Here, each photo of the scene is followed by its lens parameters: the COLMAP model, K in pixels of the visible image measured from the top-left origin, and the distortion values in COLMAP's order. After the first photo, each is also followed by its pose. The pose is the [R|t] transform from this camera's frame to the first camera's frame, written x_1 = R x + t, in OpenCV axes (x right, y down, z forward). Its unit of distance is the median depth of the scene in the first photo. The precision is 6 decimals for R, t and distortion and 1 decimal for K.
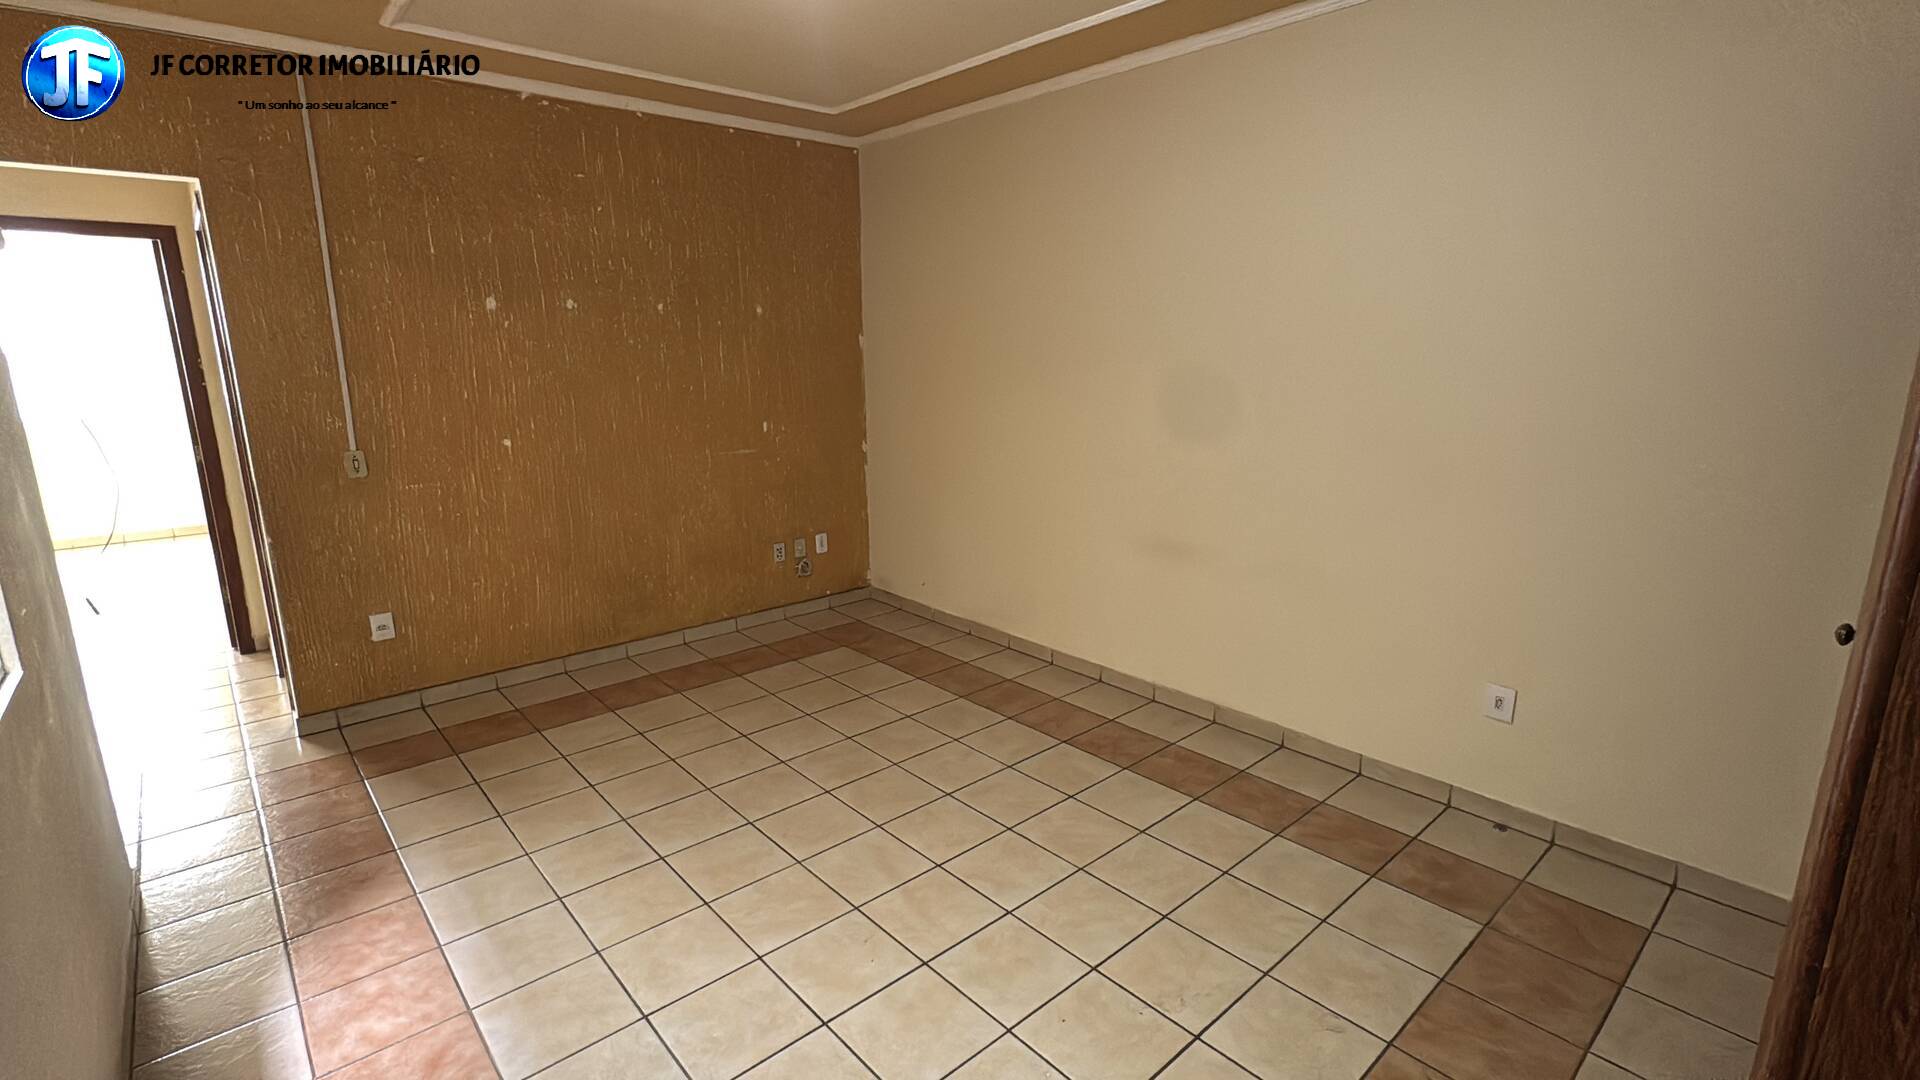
lens RADIAL K [[877.1, 0, 958.6], [0, 877.1, 539.9], [0, 0, 1]] dist [0.001288, -0.001253]
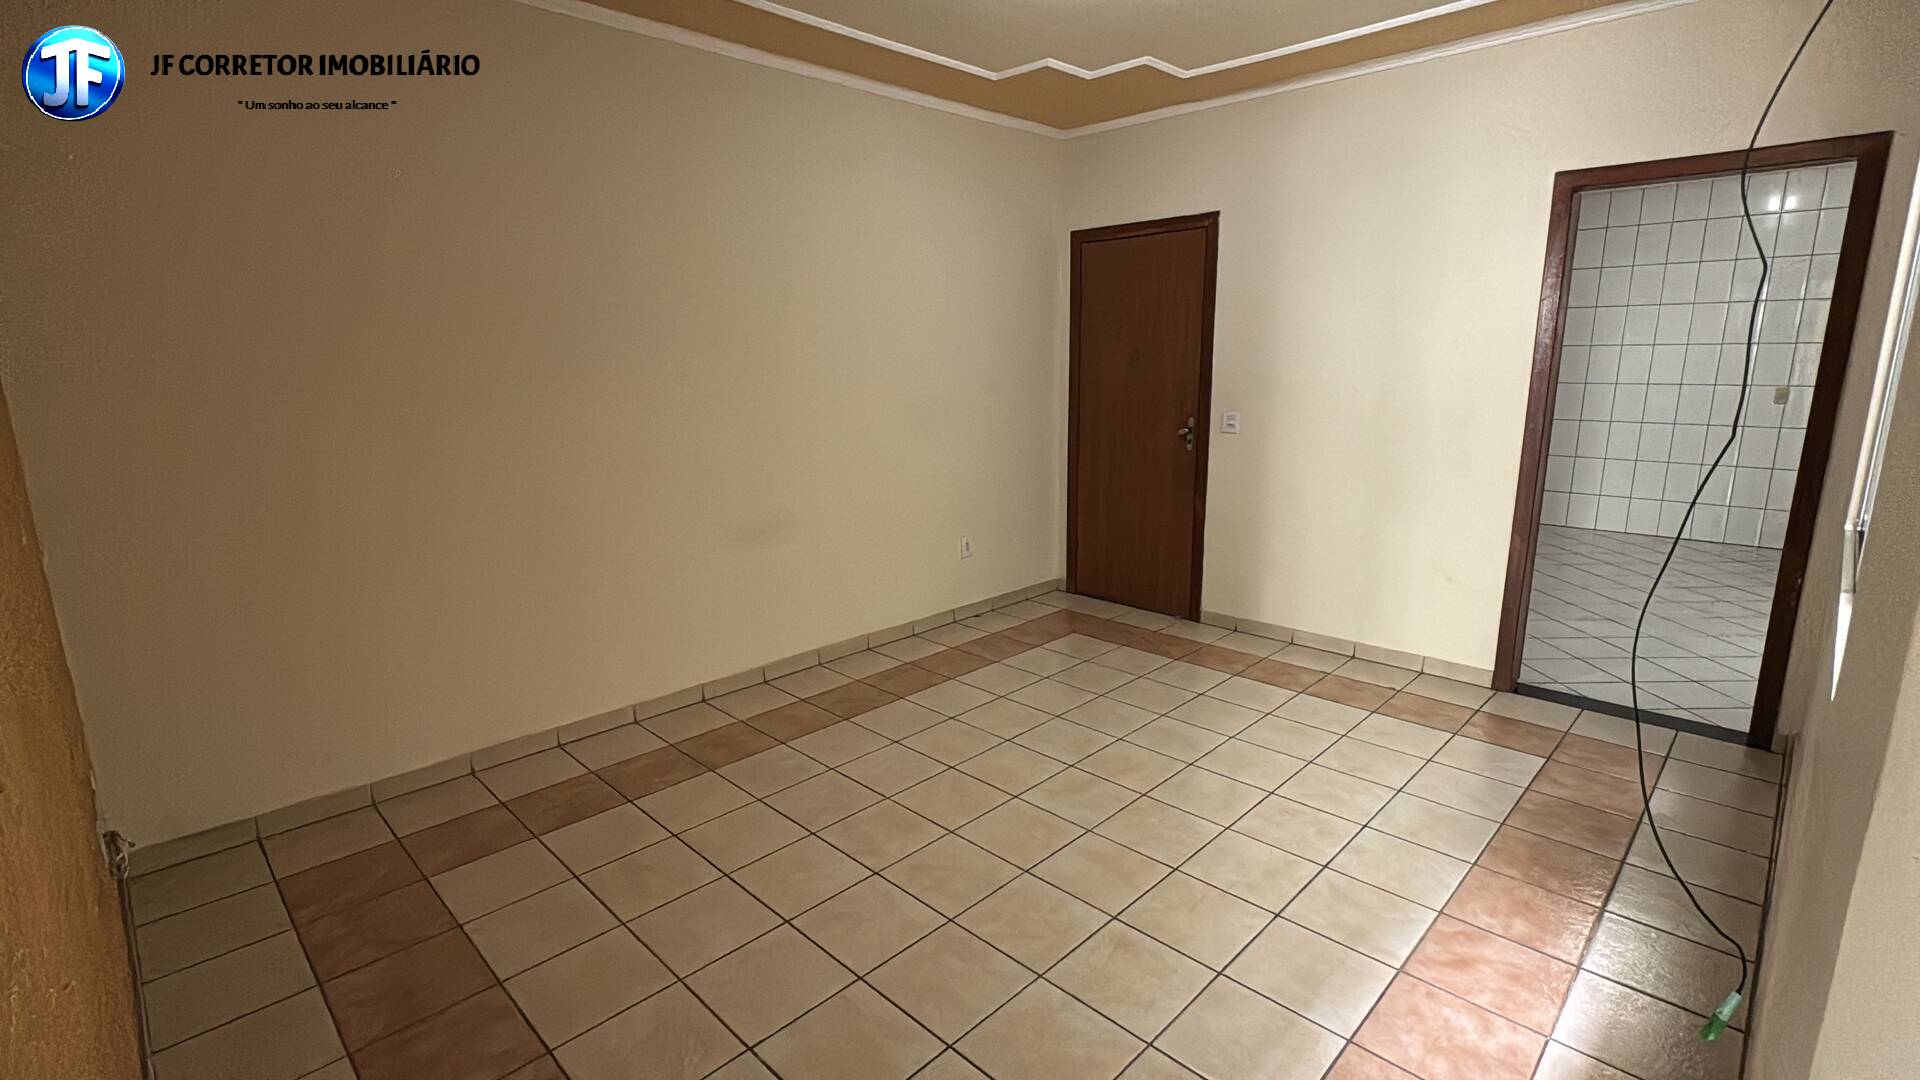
lens RADIAL K [[877.1, 0, 958.5], [0, 877.1, 539.7], [0, 0, 1]] dist [0.001288, -0.001253]
pose [[-0.064338, -0.204319, 0.976788, -1.296103], [0.232493, 0.948812, 0.213781, -0.241362], [-0.970468, 0.240851, -0.013542, 1.278759]]
